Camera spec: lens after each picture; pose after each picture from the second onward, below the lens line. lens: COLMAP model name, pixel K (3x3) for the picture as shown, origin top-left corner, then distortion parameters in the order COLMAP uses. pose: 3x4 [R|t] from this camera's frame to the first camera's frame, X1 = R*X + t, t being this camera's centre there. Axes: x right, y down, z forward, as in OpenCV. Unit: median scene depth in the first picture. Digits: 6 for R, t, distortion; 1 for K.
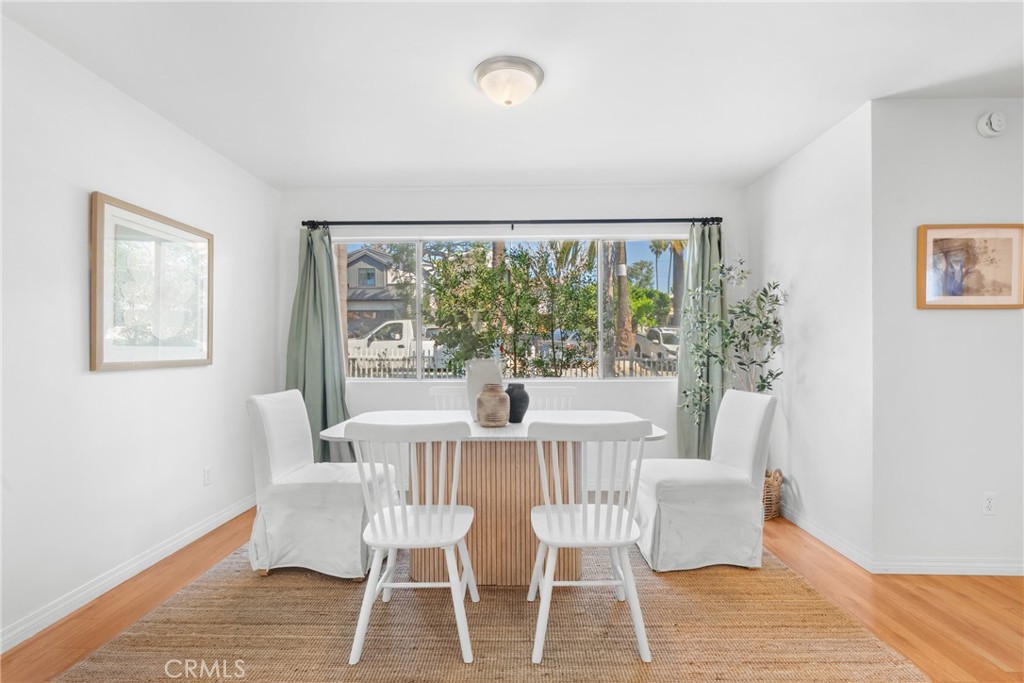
lens RADIAL K [[468.9, 0, 512.0], [0, 468.9, 341.5], [0, 0, 1]] dist [0.001027, 0.000131]
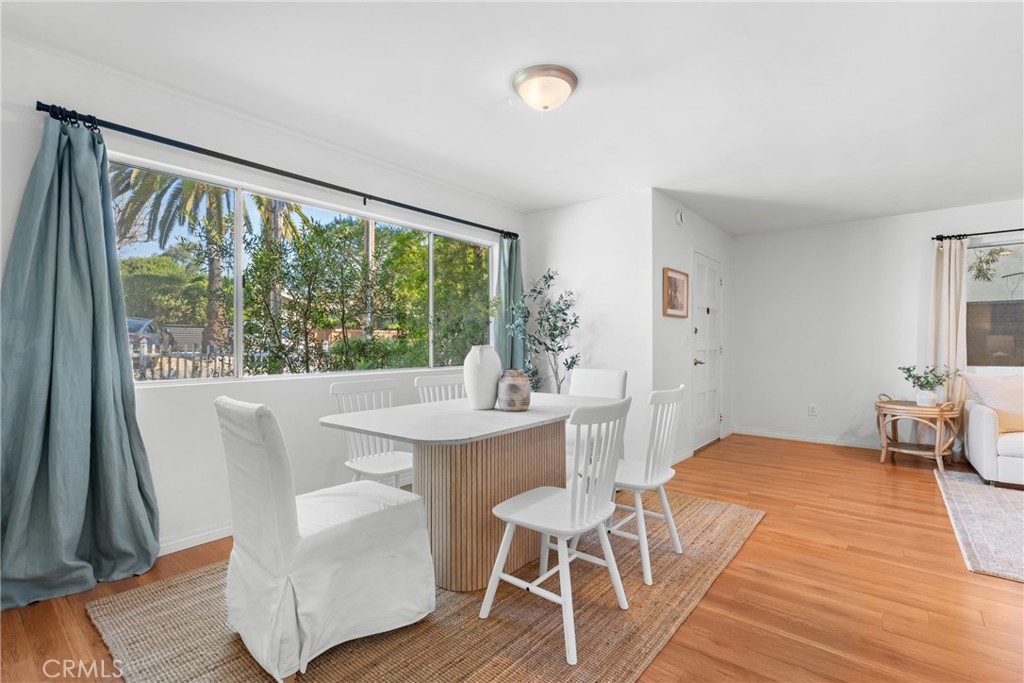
lens RADIAL K [[467.7, 0, 512.0], [0, 467.7, 336.9], [0, 0, 1]] dist [-0.002520, -0.000639]
pose [[0.628942, 0.011473, 0.777368, -0.780685], [-0.010501, 0.999925, -0.006262, 0.023761], [-0.777382, -0.004225, 0.629015, 0.340753]]
